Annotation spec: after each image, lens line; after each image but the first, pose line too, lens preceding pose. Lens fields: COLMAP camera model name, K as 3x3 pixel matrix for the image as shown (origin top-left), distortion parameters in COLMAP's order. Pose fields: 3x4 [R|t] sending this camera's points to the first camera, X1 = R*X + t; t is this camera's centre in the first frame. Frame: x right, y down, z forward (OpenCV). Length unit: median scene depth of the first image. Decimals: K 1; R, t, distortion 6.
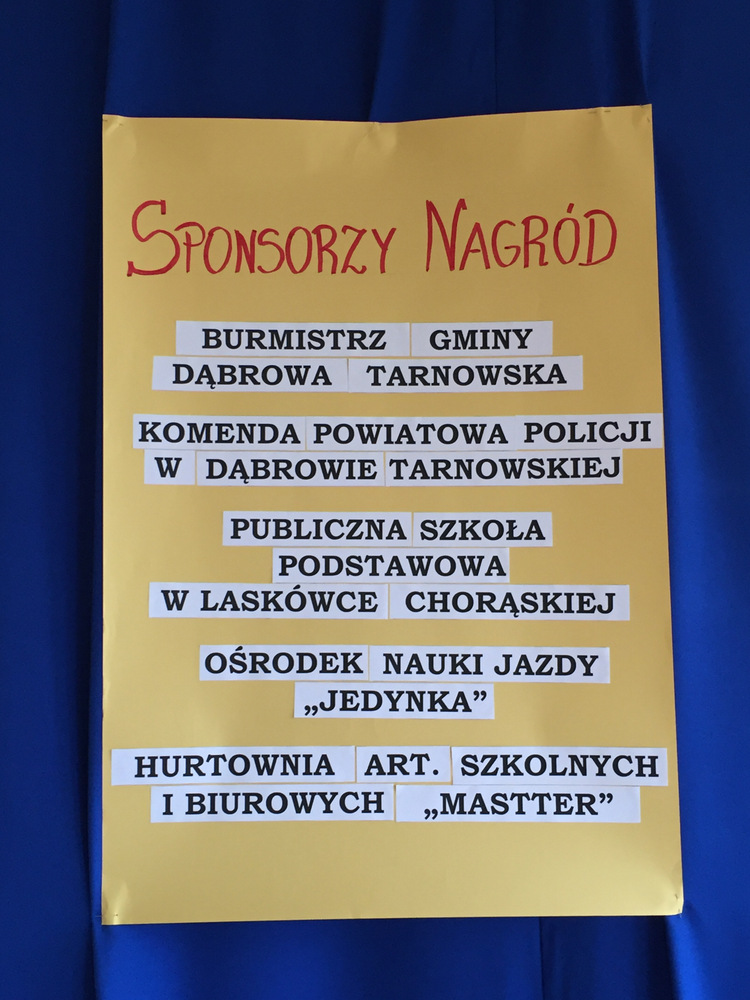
lens RADIAL K [[1297.8, 0, 368.1], [0, 1297.8, 473.1], [0, 0, 1]] dist [0.047551, 0.000000]
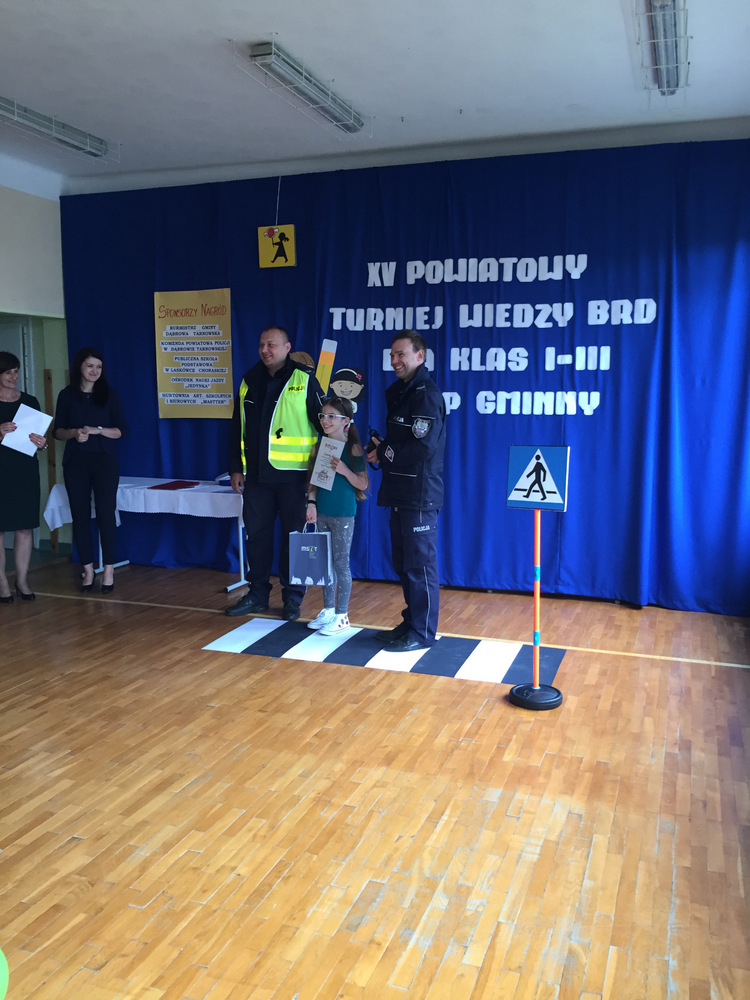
lens RADIAL K [[855.1, 0, 377.2], [0, 855.1, 497.4], [0, 0, 1]] dist [0.071459, -0.096844]
pose [[0.931342, 0.054579, -0.360033, 2.382763], [0.019142, 0.979999, 0.198079, -0.106560], [0.363643, -0.191370, 0.911669, -2.626887]]
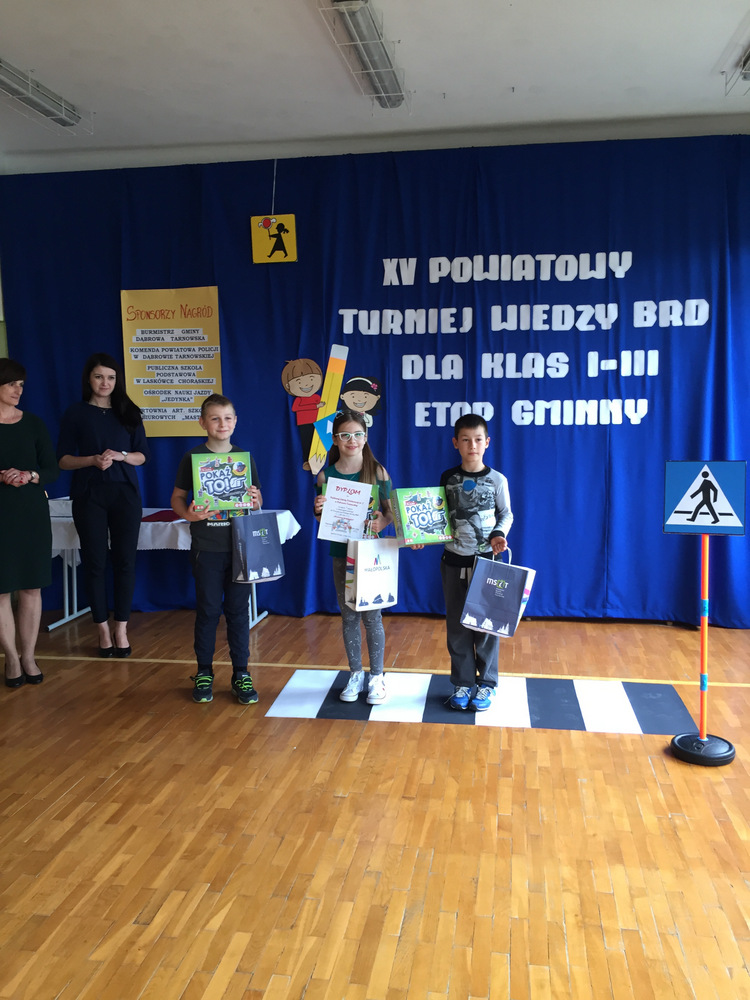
lens RADIAL K [[855.1, 0, 373.1], [0, 855.1, 497.2], [0, 0, 1]] dist [0.071459, -0.096844]
pose [[0.982429, 0.016311, -0.185921, 1.514969], [0.019535, 0.981715, 0.189350, -0.090400], [0.185610, -0.189655, 0.964147, -2.430553]]
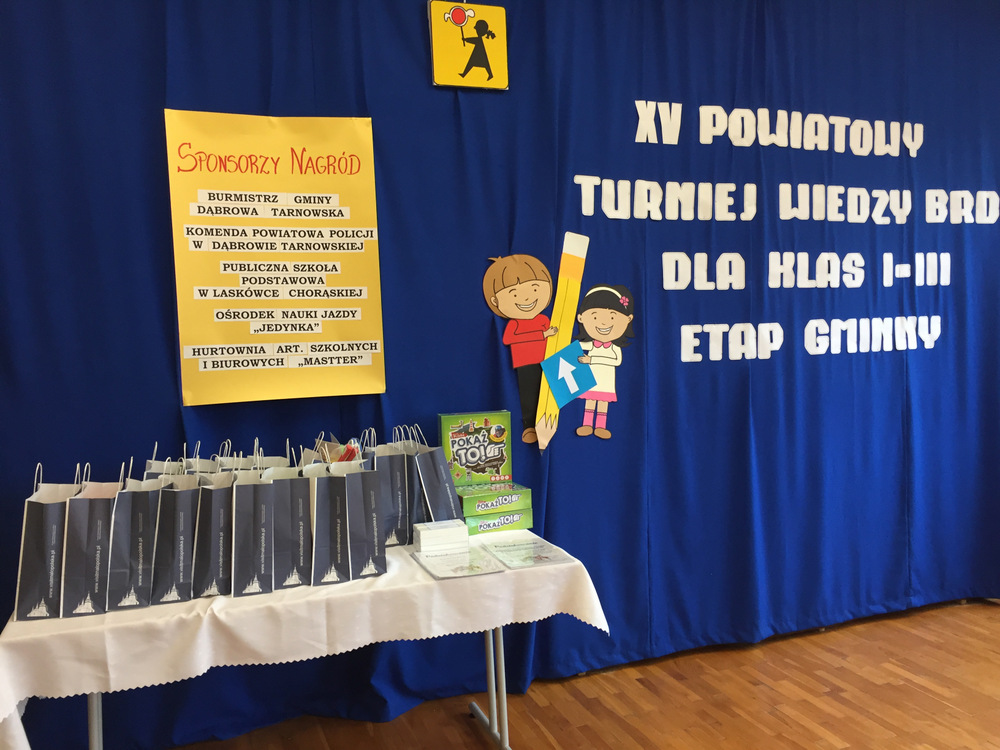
lens RADIAL K [[855.1, 0, 503.4], [0, 855.1, 376.2], [0, 0, 1]] dist [0.071459, -0.096844]
pose [[0.943490, -0.041248, 0.328824, -0.154971], [-0.006932, 0.989550, 0.144020, 0.004102], [-0.331328, -0.138161, 0.933345, -0.945021]]
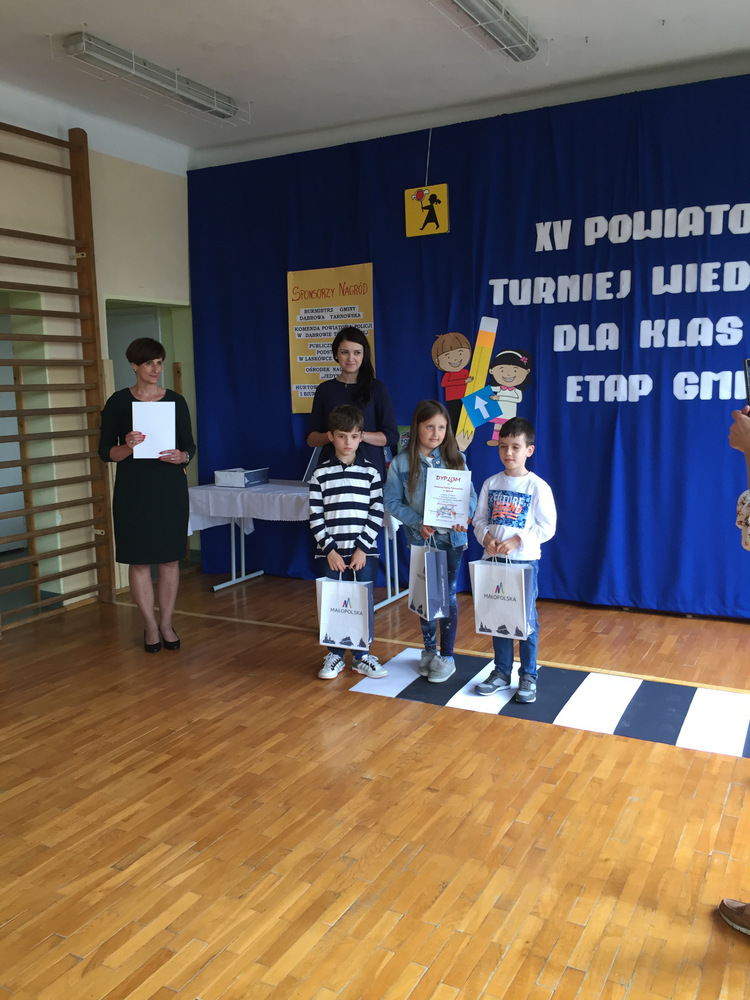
lens RADIAL K [[855.1, 0, 378.2], [0, 855.1, 498.7], [0, 0, 1]] dist [0.071459, -0.096844]
pose [[0.869608, 0.055253, -0.490642, 2.030594], [0.054612, 0.976858, 0.206801, -0.064703], [0.490713, -0.206630, 0.846466, -2.176803]]
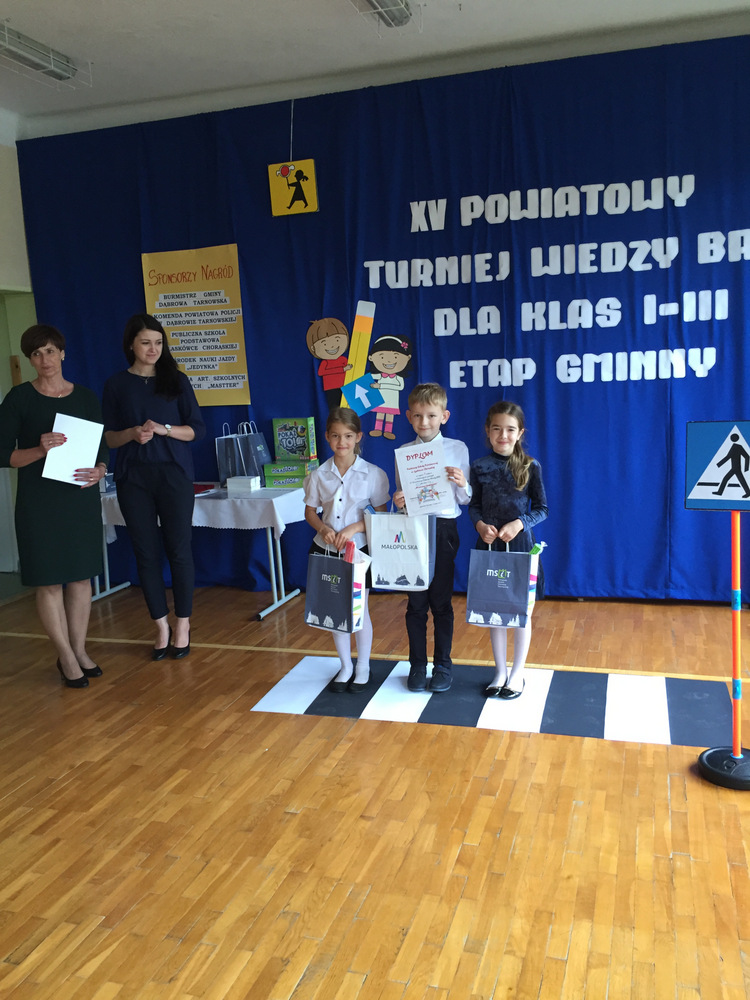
lens RADIAL K [[855.1, 0, 374.7], [0, 855.1, 496.9], [0, 0, 1]] dist [0.071459, -0.096844]
pose [[0.944524, 0.012314, -0.328211, 1.811338], [0.065330, 0.972285, 0.224485, -0.047237], [0.321879, -0.233474, 0.917542, -2.068688]]
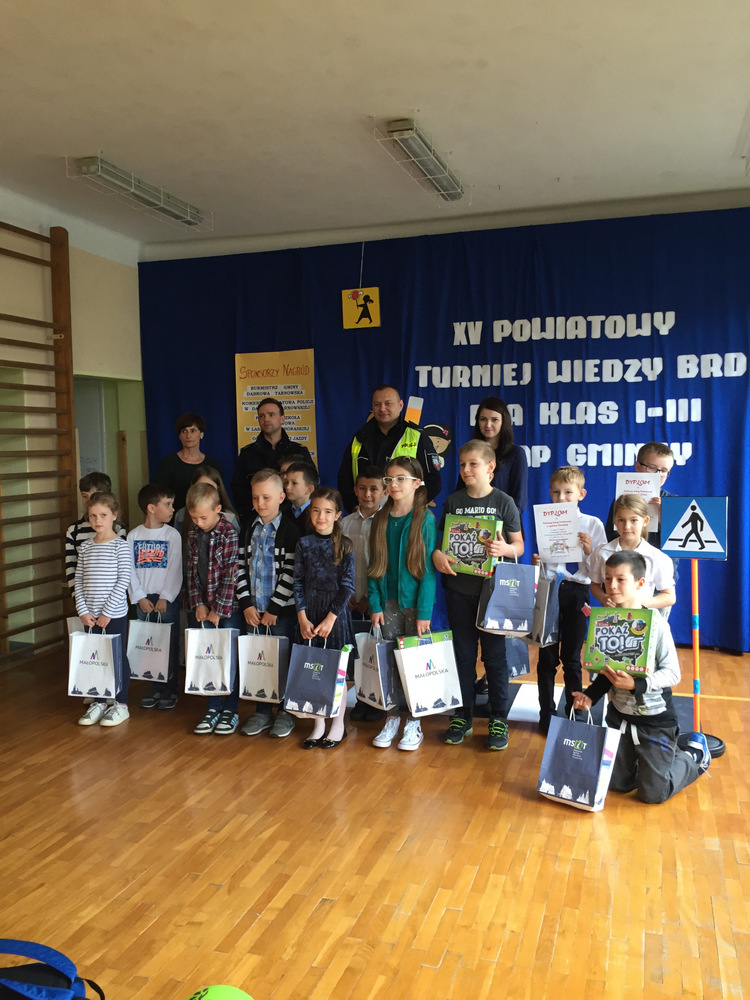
lens RADIAL K [[855.1, 0, 375.3], [0, 855.1, 498.8], [0, 0, 1]] dist [0.071459, -0.096844]
pose [[0.943788, 0.013310, -0.330285, 1.877808], [0.034629, 0.989710, 0.138836, -0.132128], [0.328734, -0.142469, 0.933615, -2.860693]]
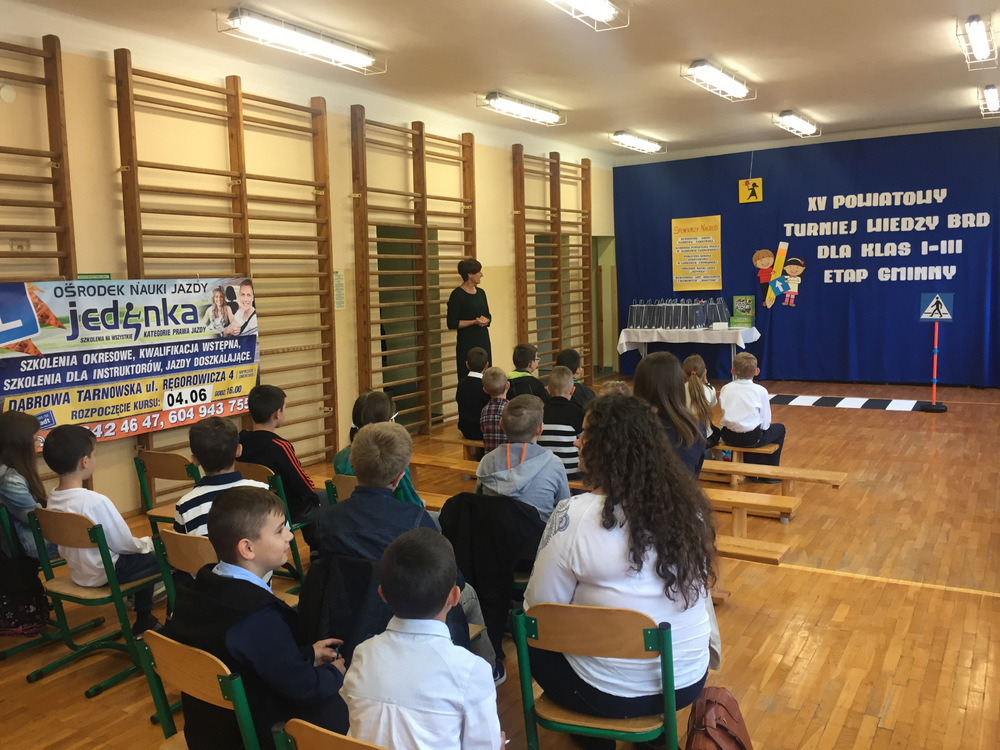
lens RADIAL K [[855.1, 0, 506.3], [0, 855.1, 370.3], [0, 0, 1]] dist [0.071459, -0.096844]
pose [[0.855213, 0.035033, -0.517091, 2.422713], [0.067647, 0.981632, 0.178387, -0.412186], [0.513842, -0.187539, 0.837135, -6.077341]]
